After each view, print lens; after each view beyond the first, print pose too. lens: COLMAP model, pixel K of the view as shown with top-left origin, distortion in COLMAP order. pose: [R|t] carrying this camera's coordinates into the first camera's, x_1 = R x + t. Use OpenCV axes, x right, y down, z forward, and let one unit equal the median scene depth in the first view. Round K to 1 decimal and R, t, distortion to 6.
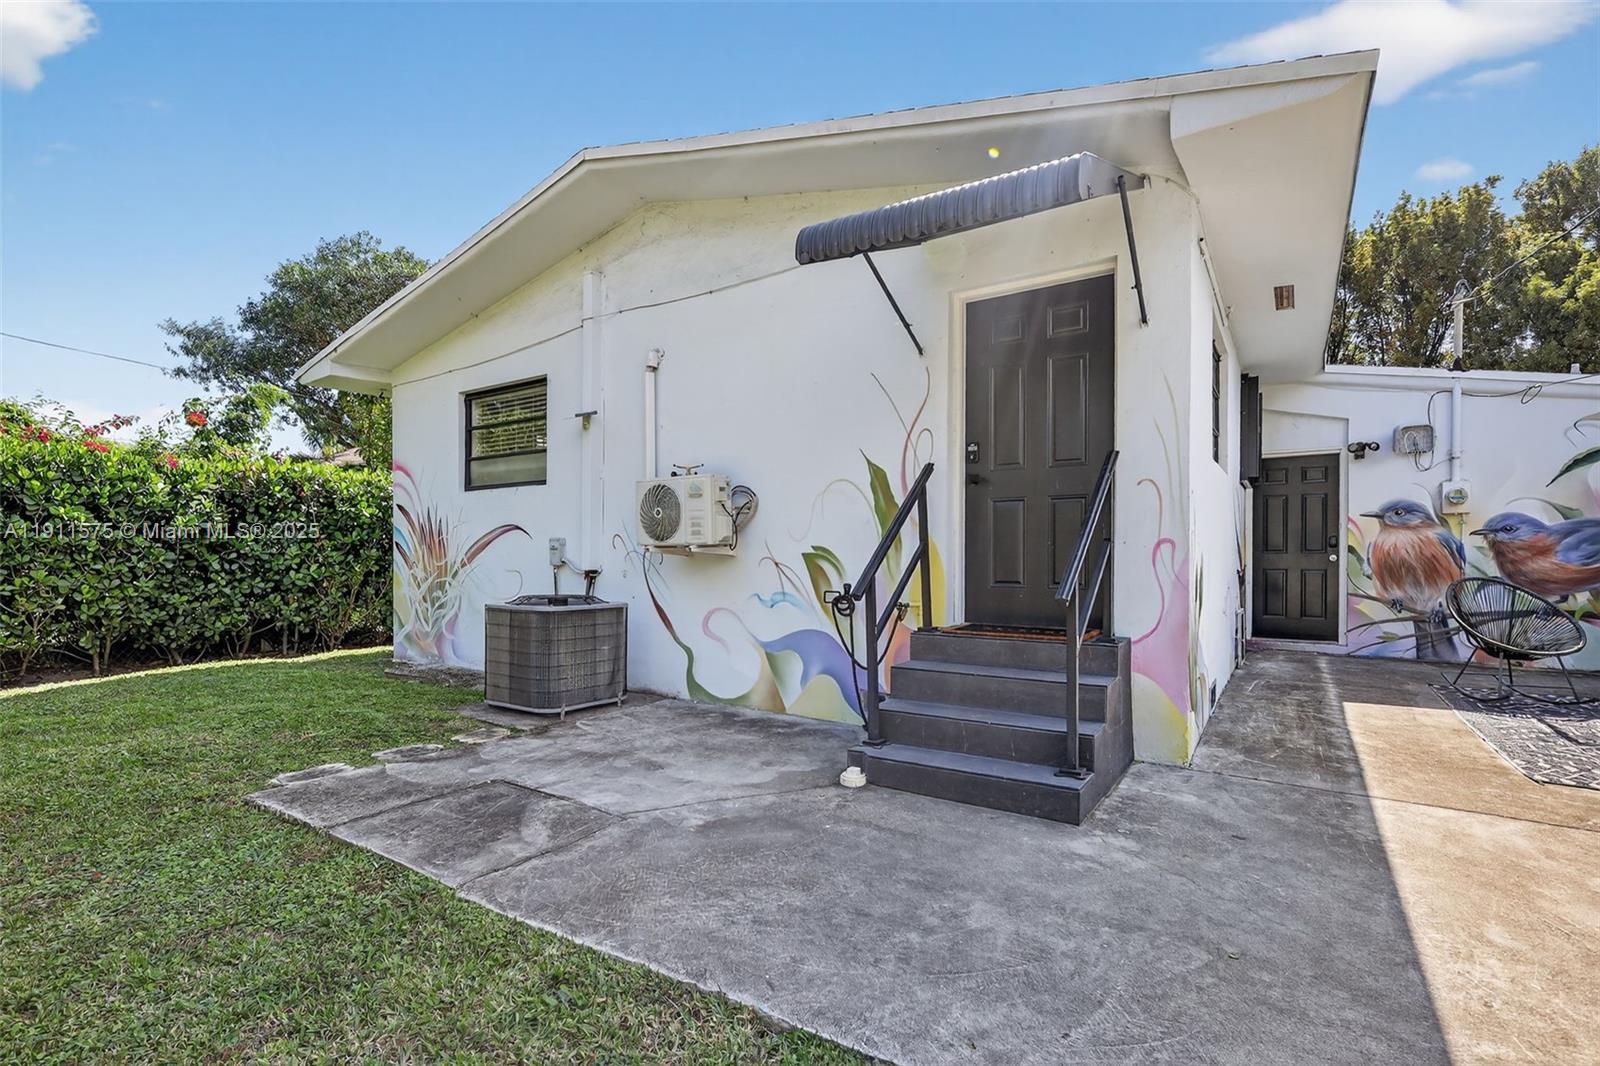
lens RADIAL K [[741.8, 0, 801.7], [0, 741.8, 523.8], [0, 0, 1]] dist [0.000125, 0.000853]
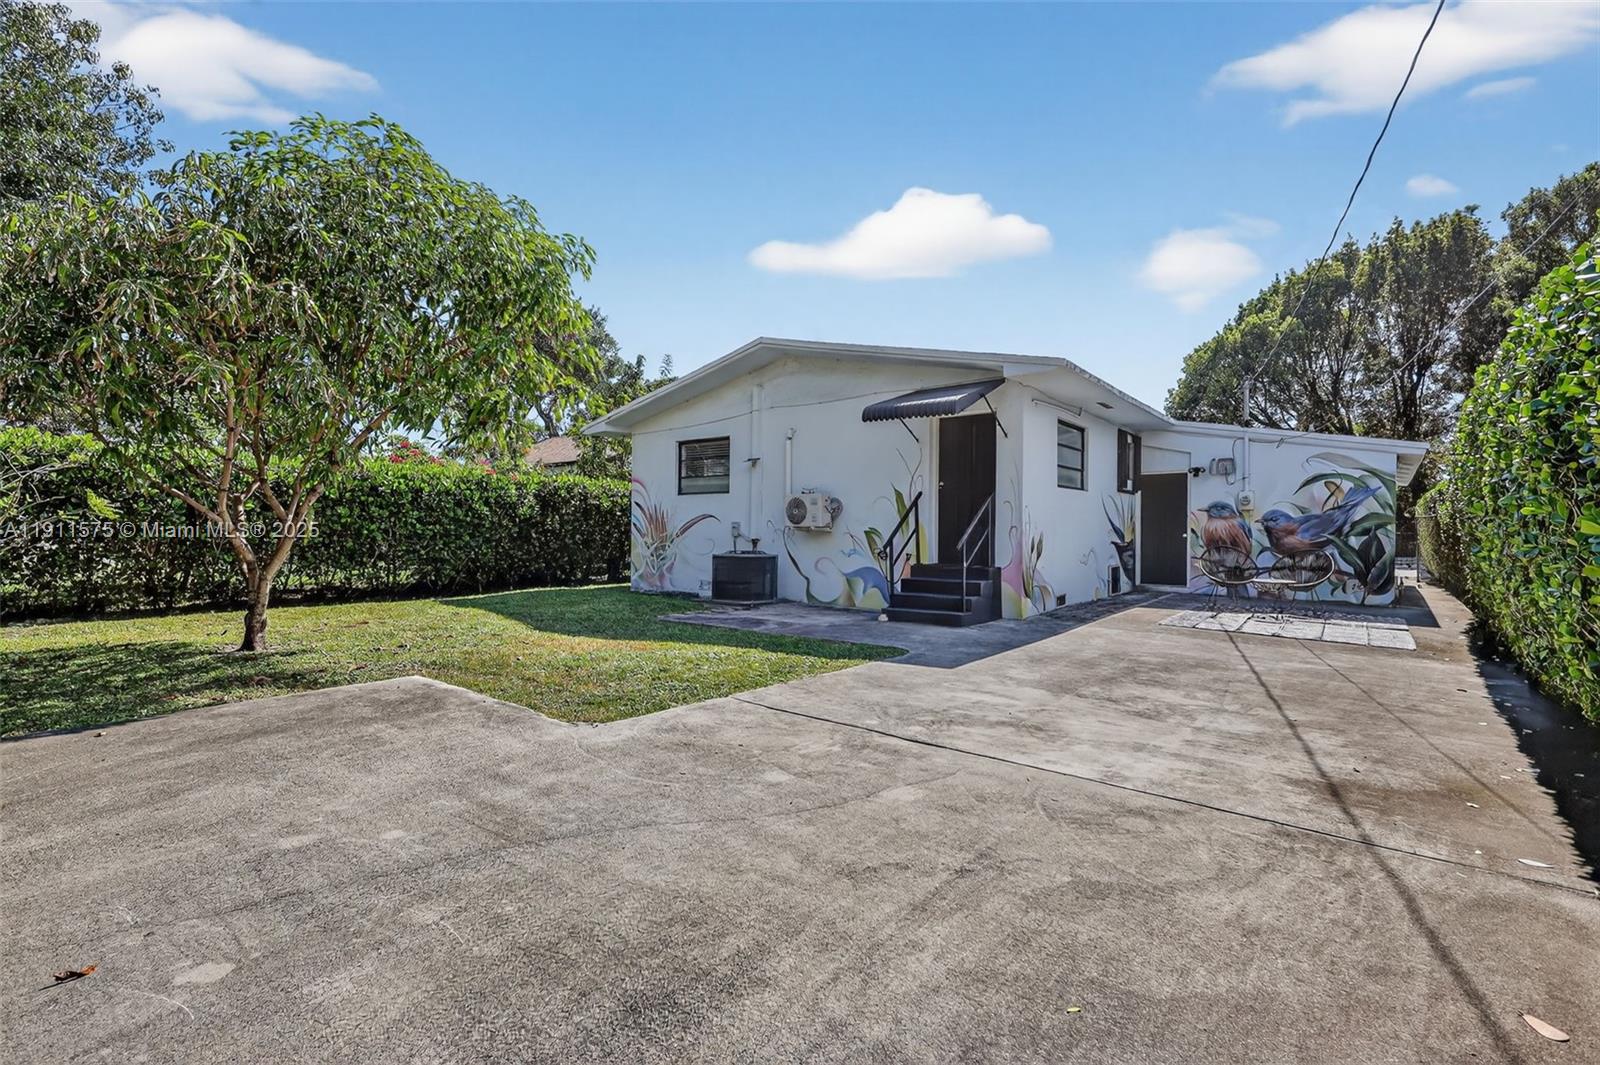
lens RADIAL K [[741.8, 0, 801.7], [0, 741.8, 523.3], [0, 0, 1]] dist [0.000125, 0.000853]
pose [[0.996500, 0.005658, -0.083398, -0.000117], [-0.003102, 0.999523, 0.030735, -0.035362], [0.083532, -0.030369, 0.996042, -0.859269]]
